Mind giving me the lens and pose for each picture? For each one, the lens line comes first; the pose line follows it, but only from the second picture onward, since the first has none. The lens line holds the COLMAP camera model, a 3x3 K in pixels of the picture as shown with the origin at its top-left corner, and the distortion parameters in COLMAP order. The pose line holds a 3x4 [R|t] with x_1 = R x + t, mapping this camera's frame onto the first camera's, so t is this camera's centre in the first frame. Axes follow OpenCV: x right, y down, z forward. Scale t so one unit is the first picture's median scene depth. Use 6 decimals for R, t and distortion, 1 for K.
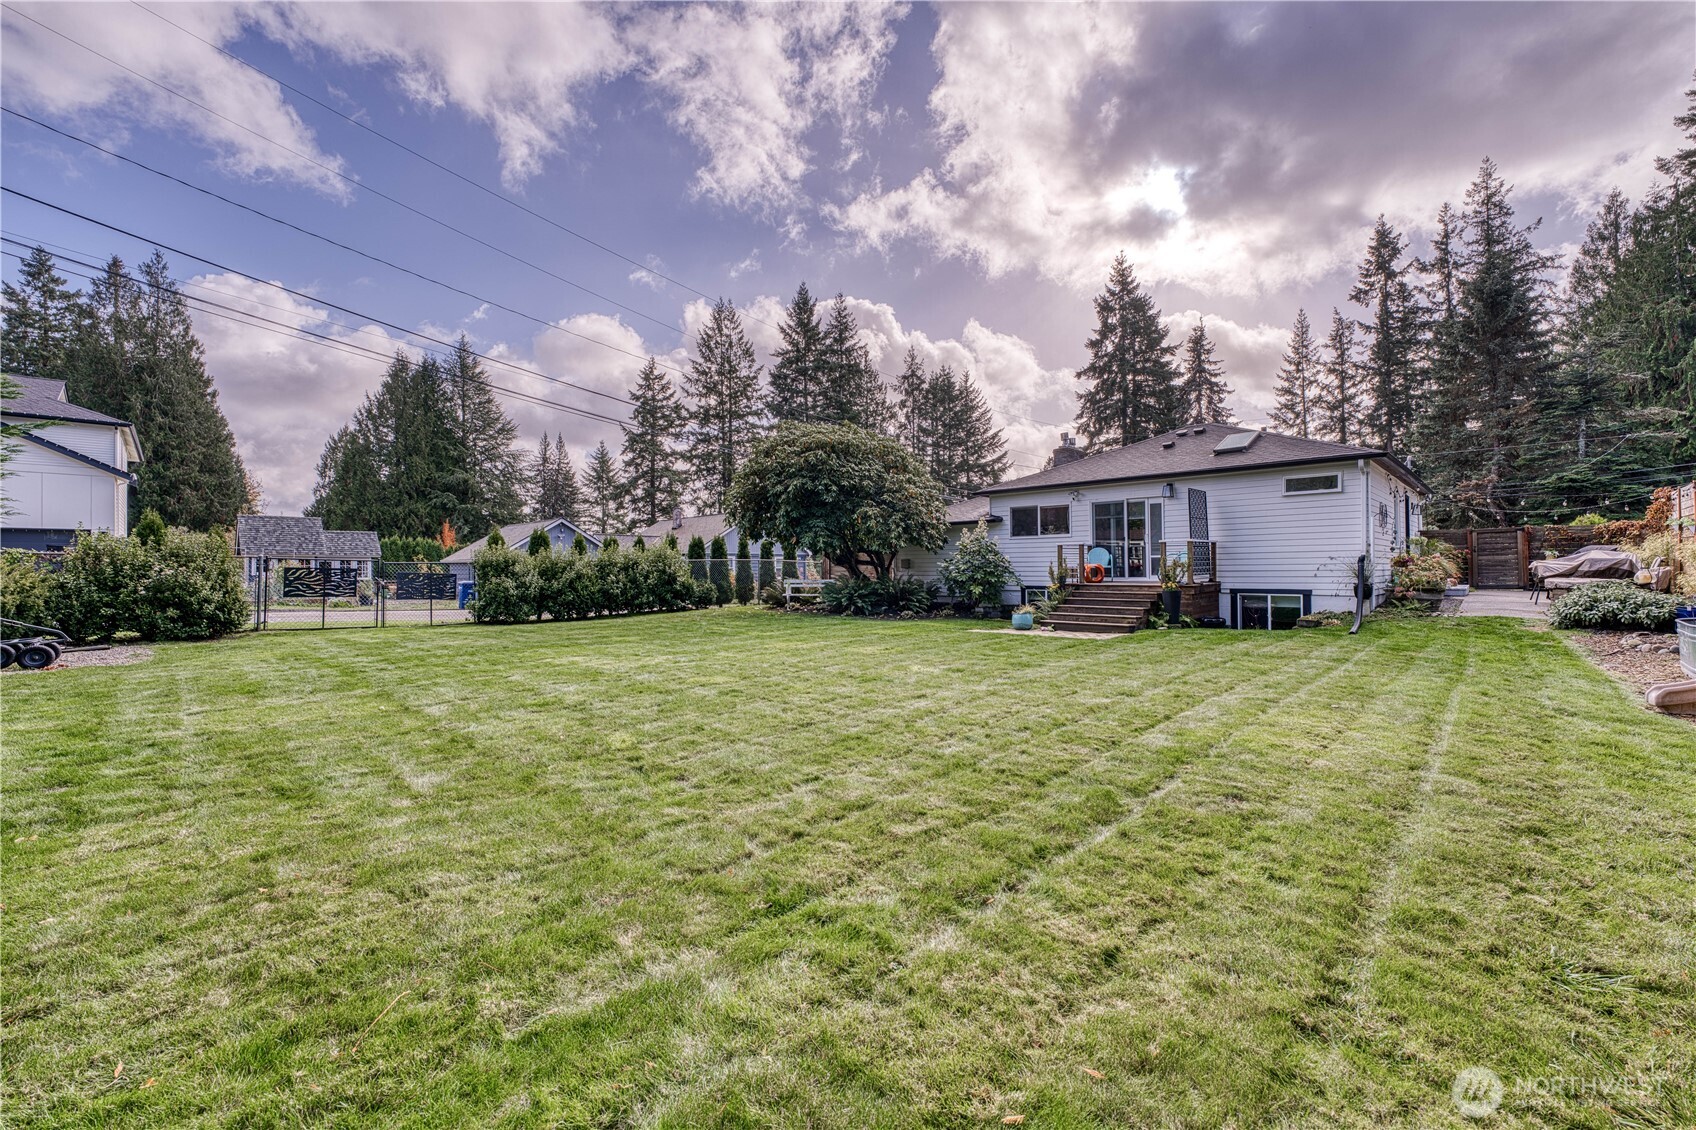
lens RADIAL K [[690.5, 0, 852.4], [0, 690.5, 555.2], [0, 0, 1]] dist [-0.002185, 0.000516]
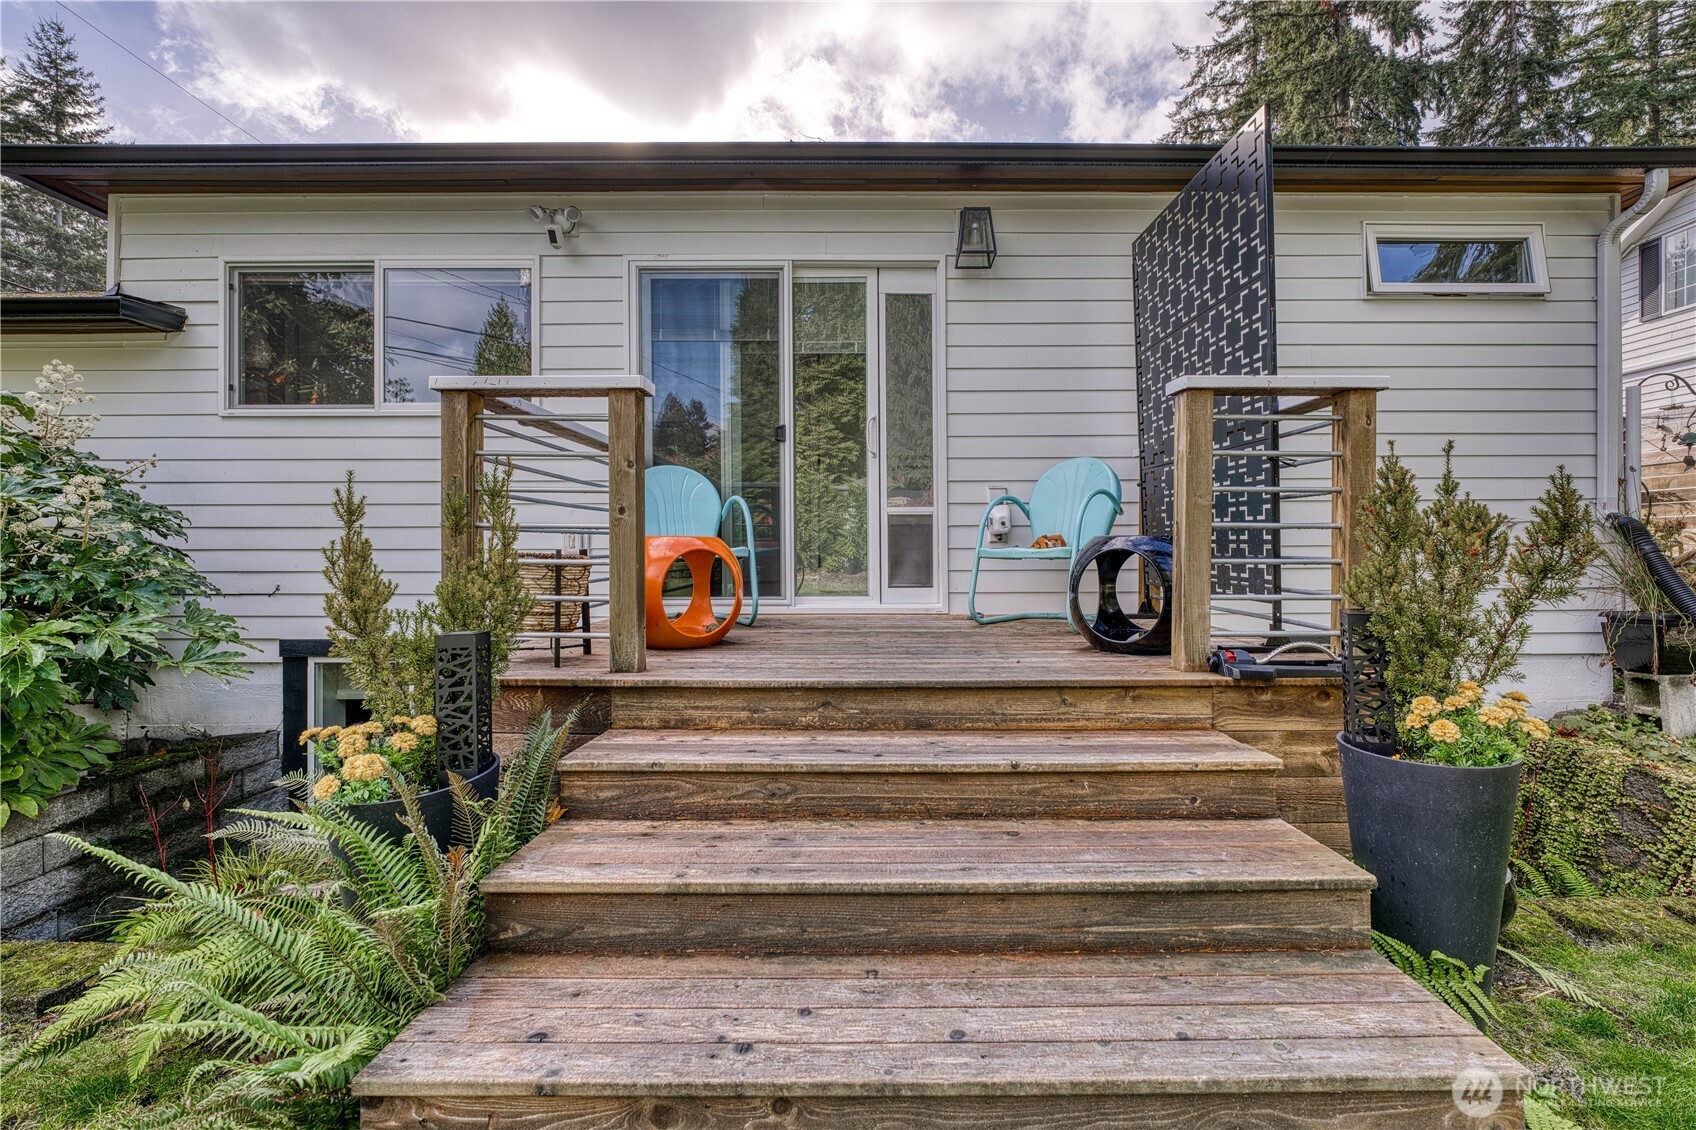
lens RADIAL K [[700.6, 0, 882.9], [0, 700.6, 542.7], [0, 0, 1]] dist [0.000049, 0.001054]
pose [[0.709879, 0.012952, 0.704204, 0.055000], [-0.015078, 0.999881, -0.003191, 0.003088], [-0.704162, -0.008352, 0.709990, 0.176134]]
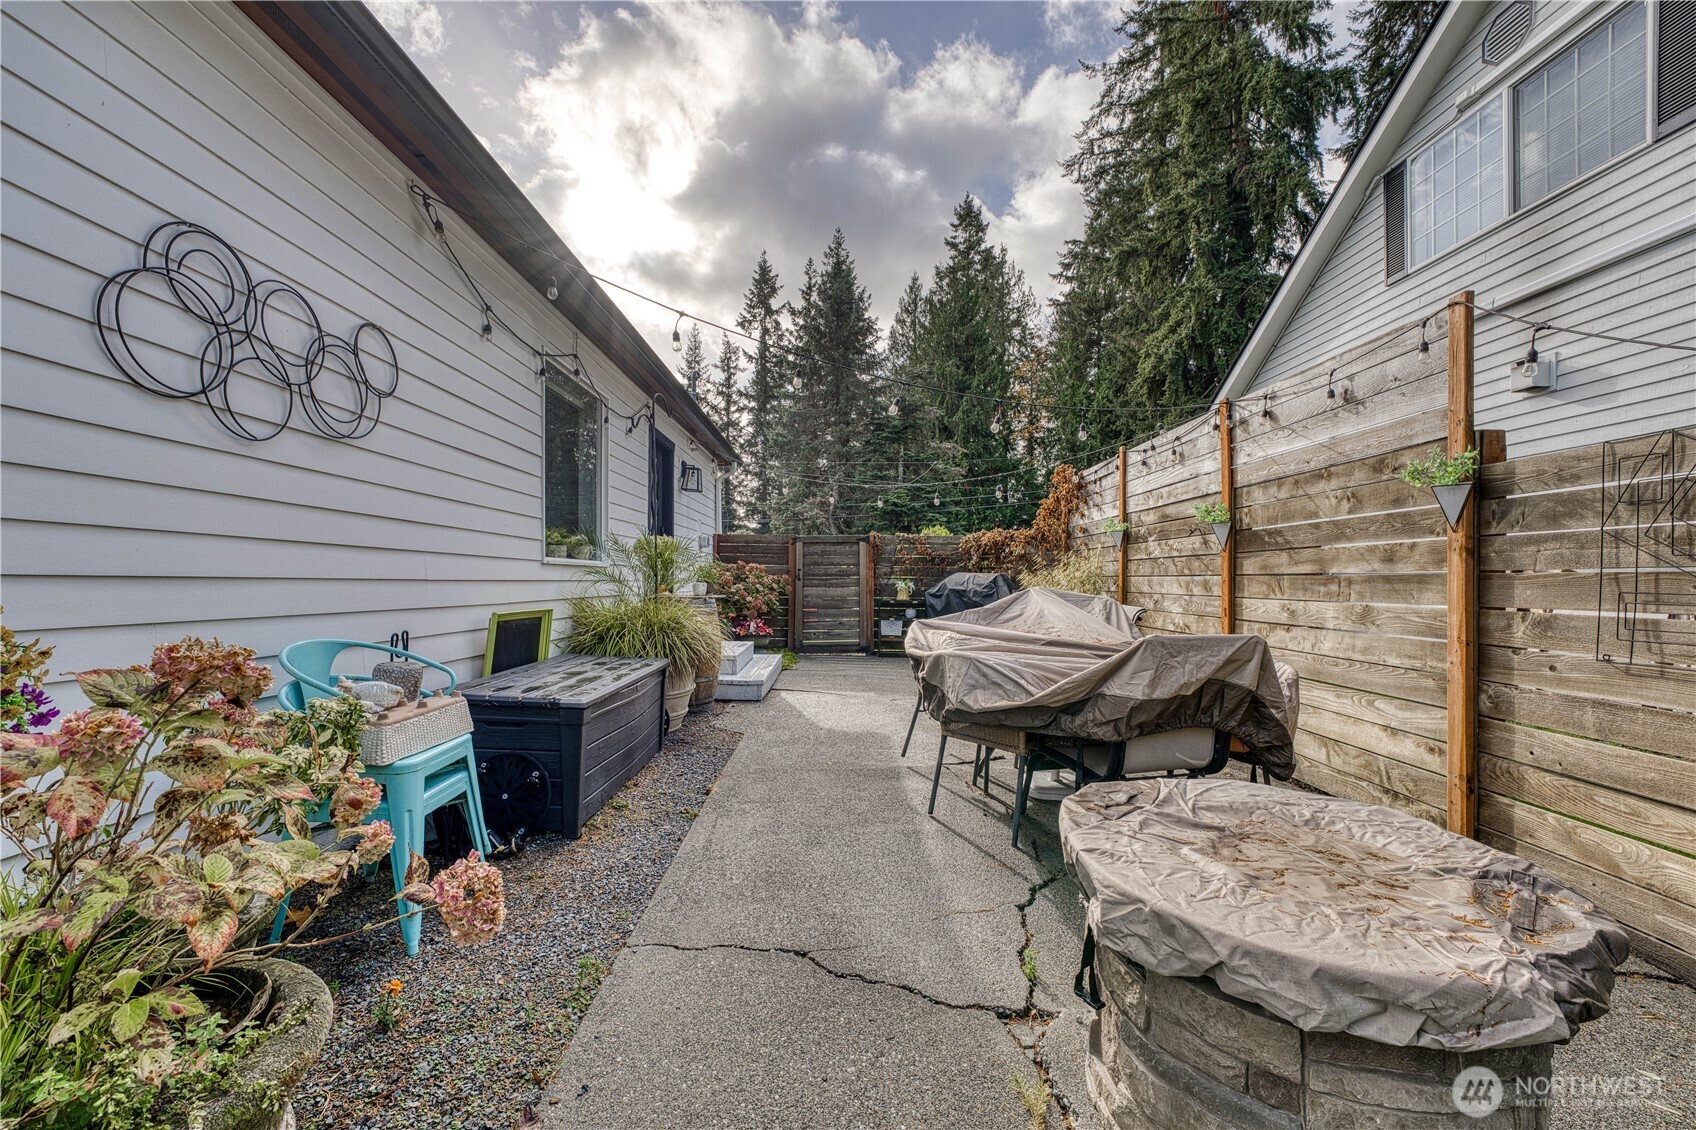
lens RADIAL K [[686.8, 0, 853.7], [0, 686.8, 570.7], [0, 0, 1]] dist [-0.002433, -0.000389]
pose [[0.714258, 0.024266, 0.699461, 0.144280], [-0.022406, 0.999679, -0.011801, -0.001682], [-0.699524, -0.007243, 0.714573, 0.152384]]
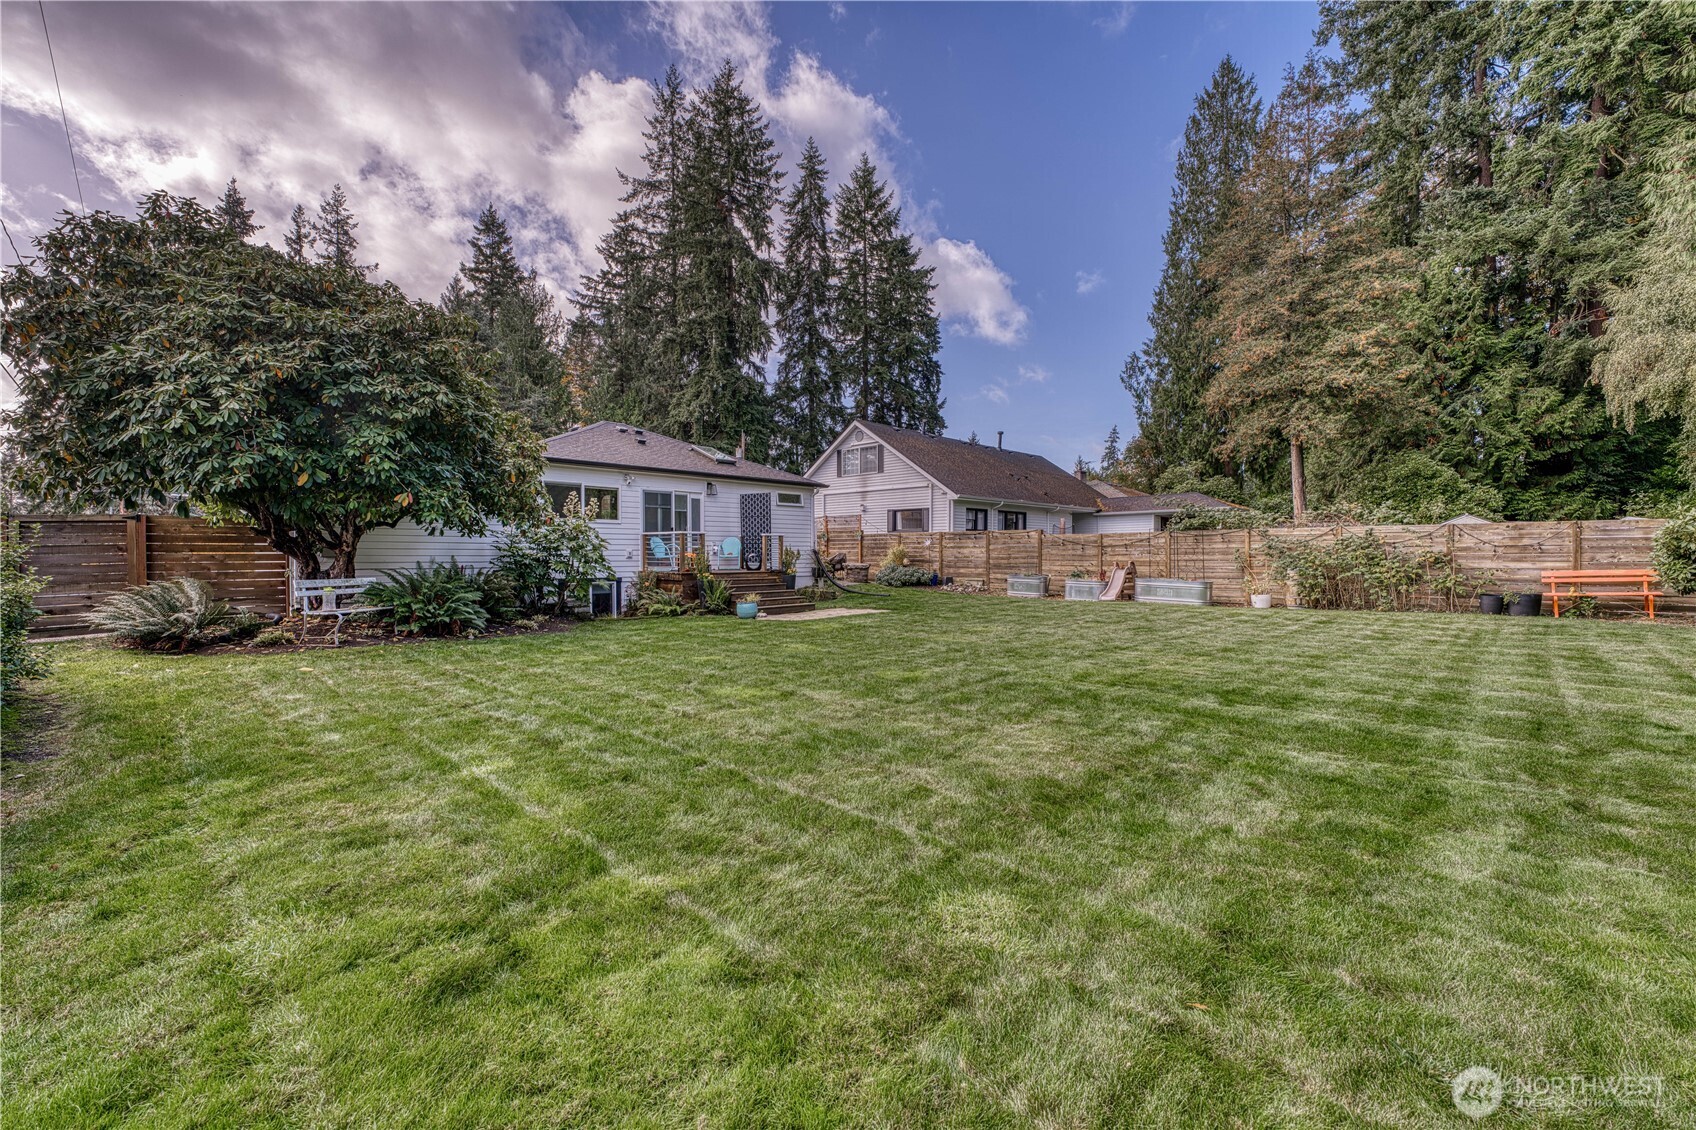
lens RADIAL K [[690.5, 0, 852.4], [0, 690.5, 555.2], [0, 0, 1]] dist [-0.002185, 0.000516]
pose [[0.002069, 0.008743, 0.999960, -0.139709], [-0.013117, 0.999876, -0.008715, 0.004578], [-0.999912, -0.013098, 0.002184, 0.158664]]
